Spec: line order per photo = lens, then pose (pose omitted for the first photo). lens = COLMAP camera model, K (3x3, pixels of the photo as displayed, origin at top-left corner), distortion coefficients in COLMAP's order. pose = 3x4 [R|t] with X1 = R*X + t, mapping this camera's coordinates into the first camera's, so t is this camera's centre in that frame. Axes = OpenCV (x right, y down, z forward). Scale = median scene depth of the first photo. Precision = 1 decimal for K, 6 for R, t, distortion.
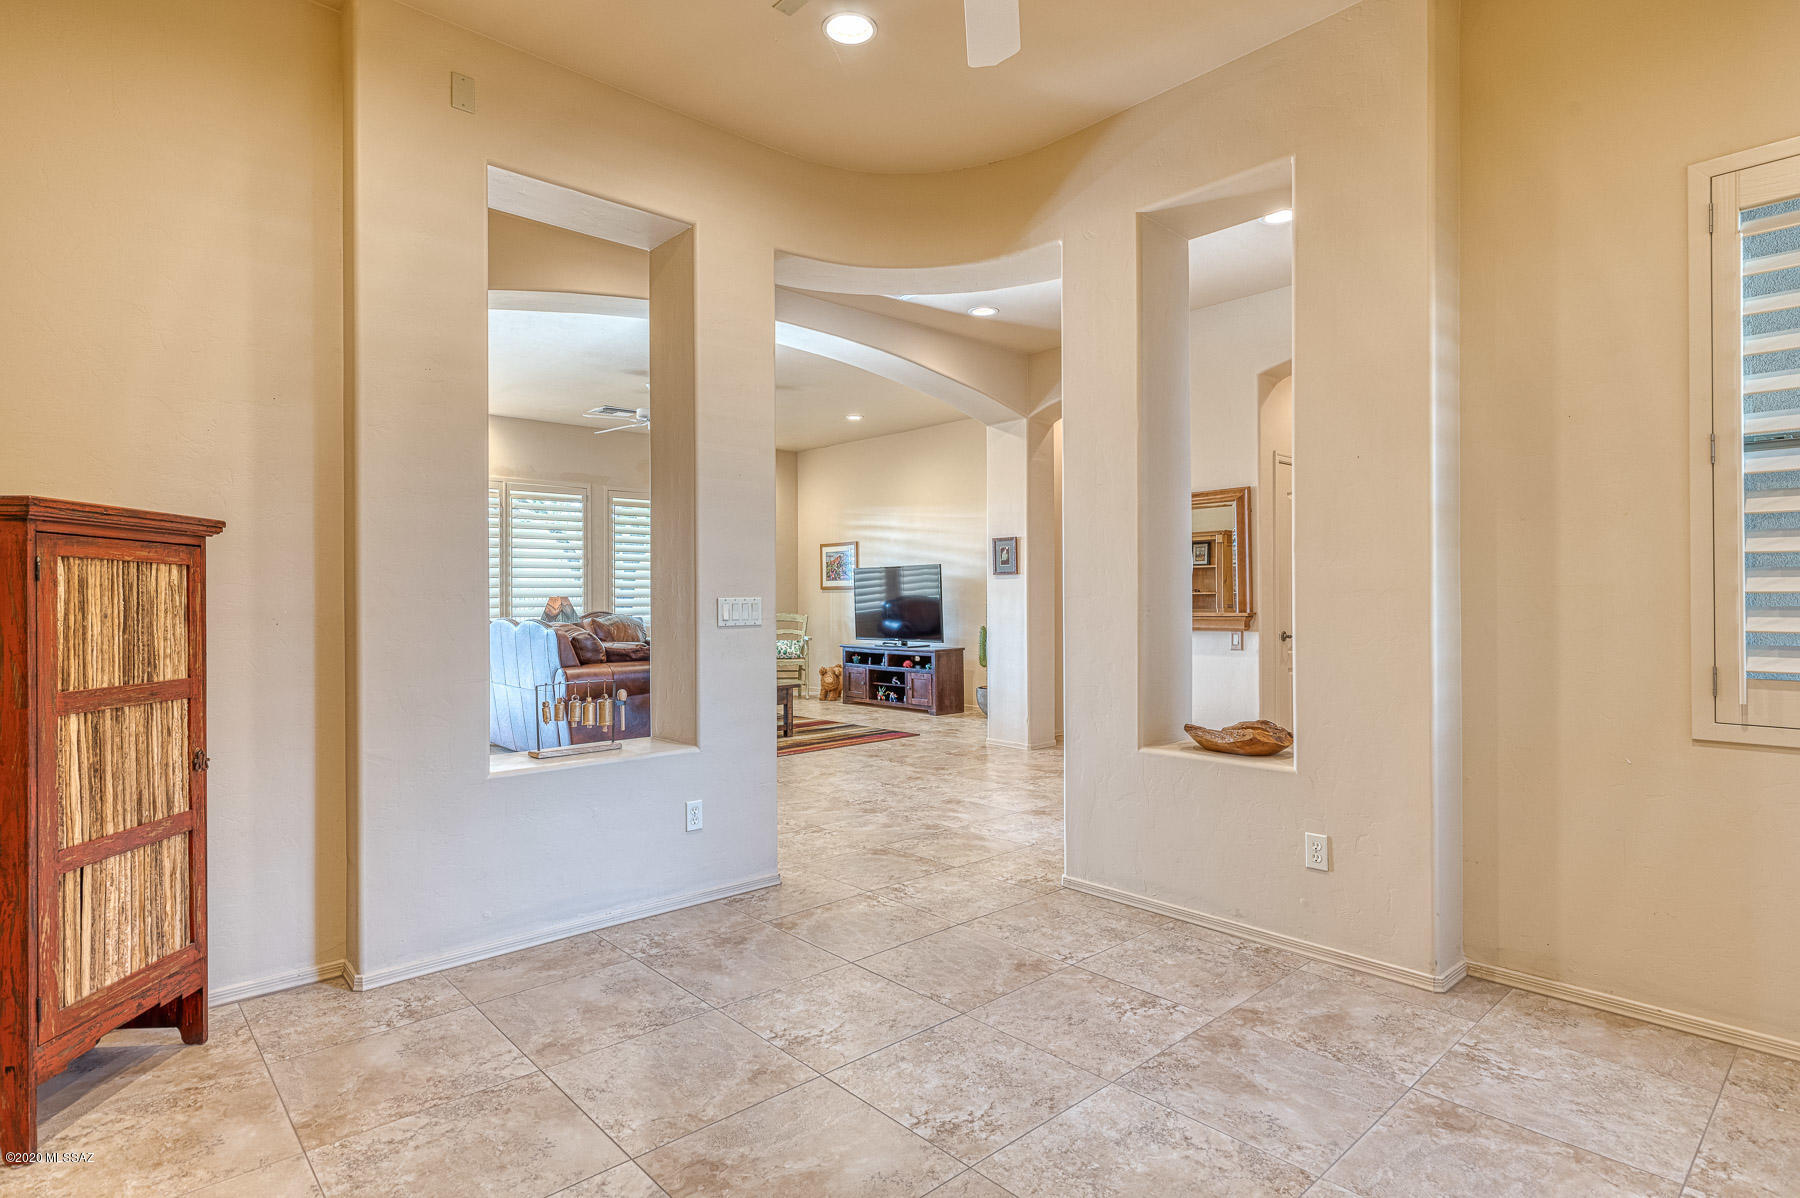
lens RADIAL K [[923.0, 0, 906.3], [0, 923.0, 593.7], [0, 0, 1]] dist [0.002242, 0.000705]
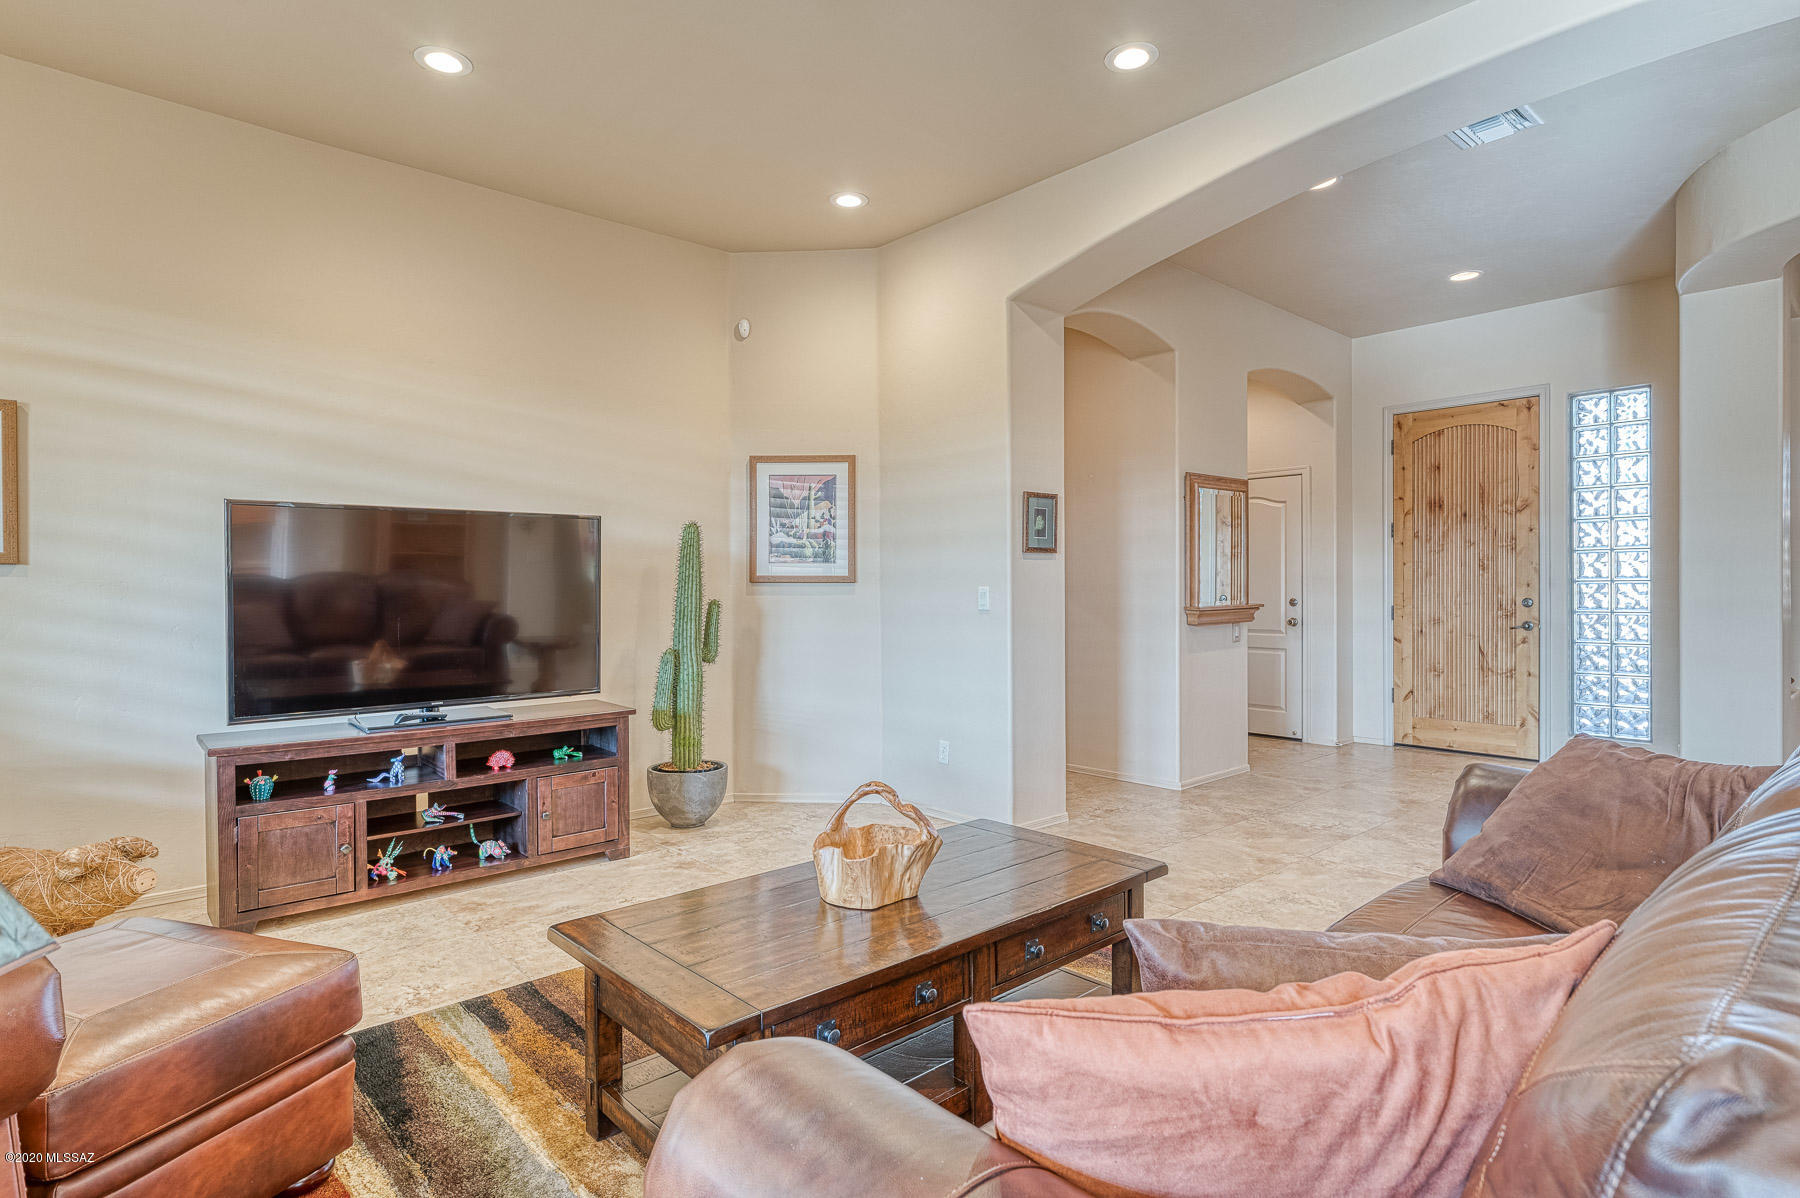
lens RADIAL K [[923.7, 0, 901.3], [0, 923.7, 594.3], [0, 0, 1]] dist [-0.004948, -0.000435]
pose [[0.011419, -0.000544, 0.999935, -0.380822], [0.002184, 0.999997, 0.000519, 0.005064], [-0.999932, 0.002178, 0.011420, 0.802662]]
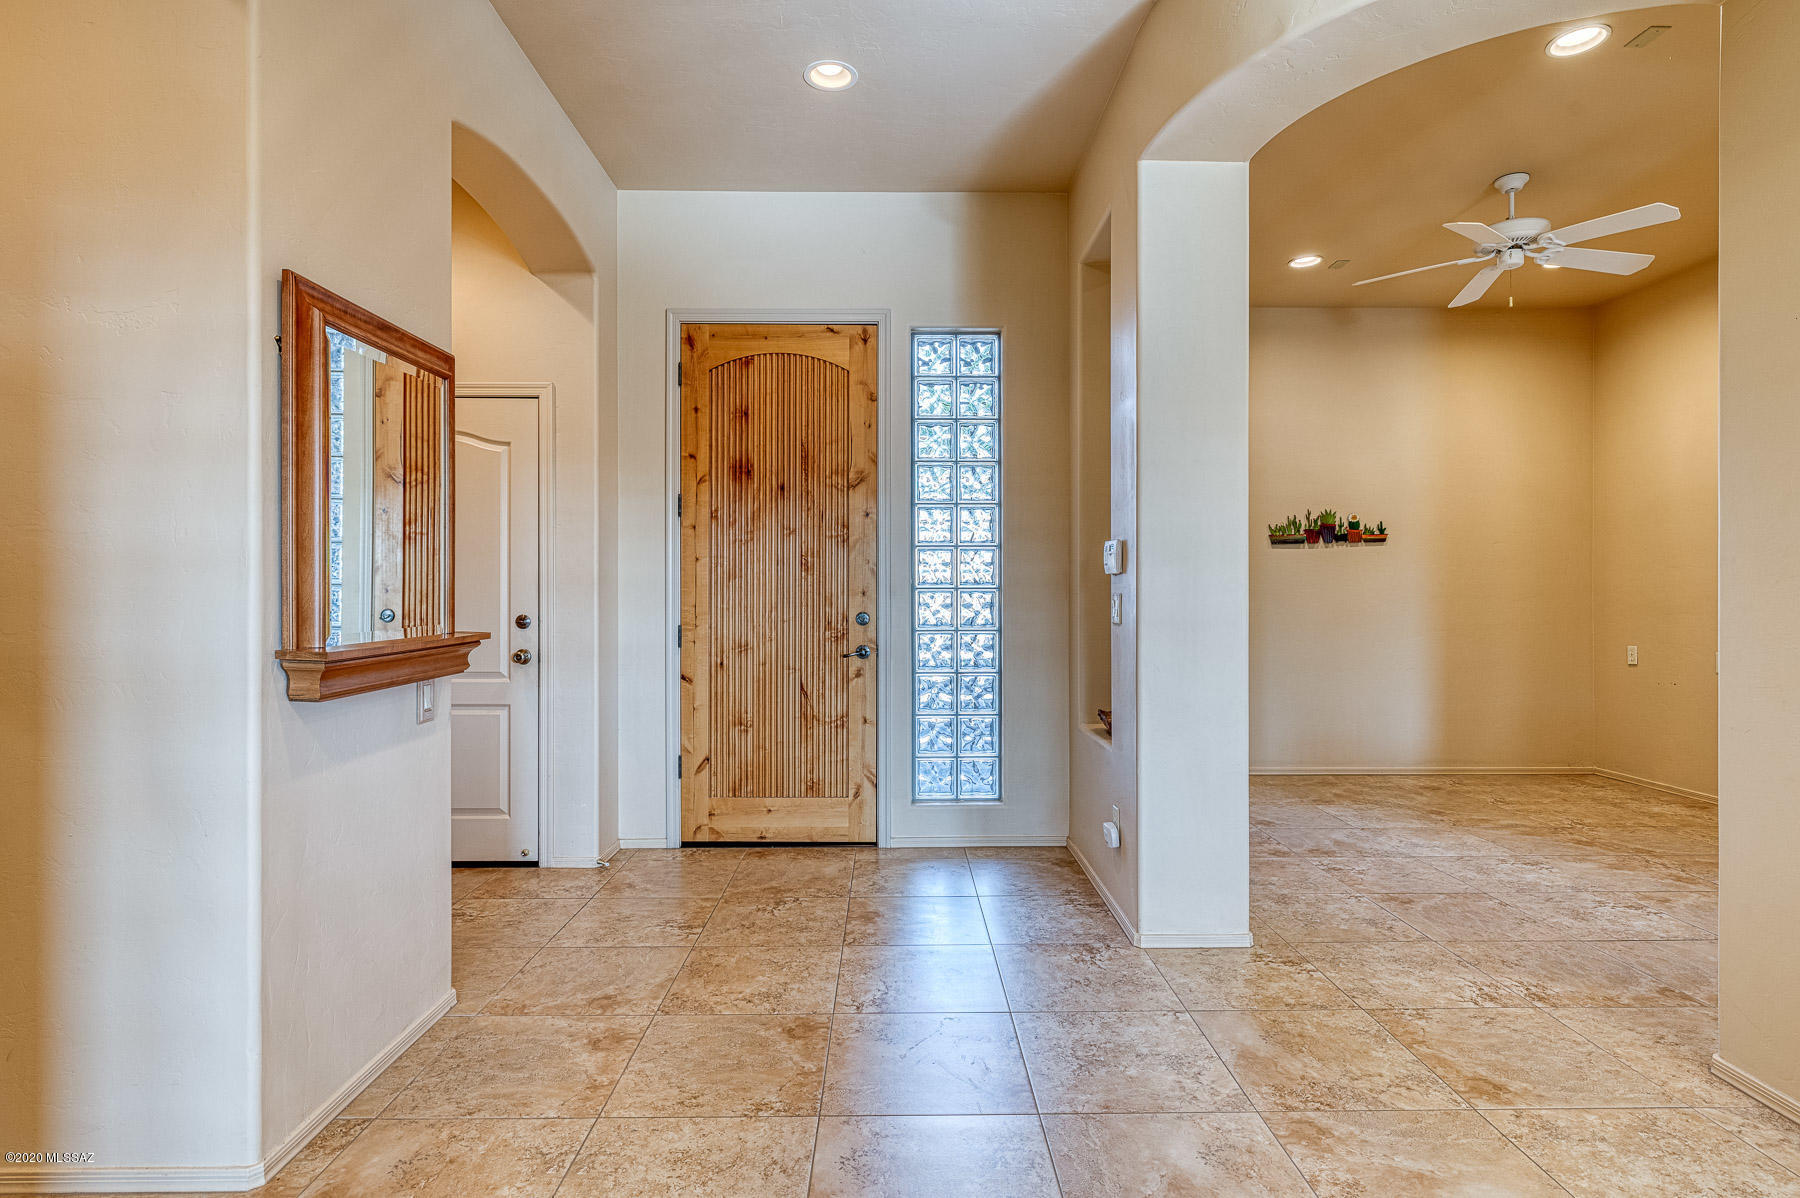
lens RADIAL K [[923.0, 0, 906.3], [0, 923.0, 593.7], [0, 0, 1]] dist [0.002242, 0.000705]
pose [[-0.746671, 0.005244, 0.665173, -0.057247], [0.002260, 0.999983, -0.005347, 0.002577], [-0.665190, -0.002489, -0.746670, 0.697671]]
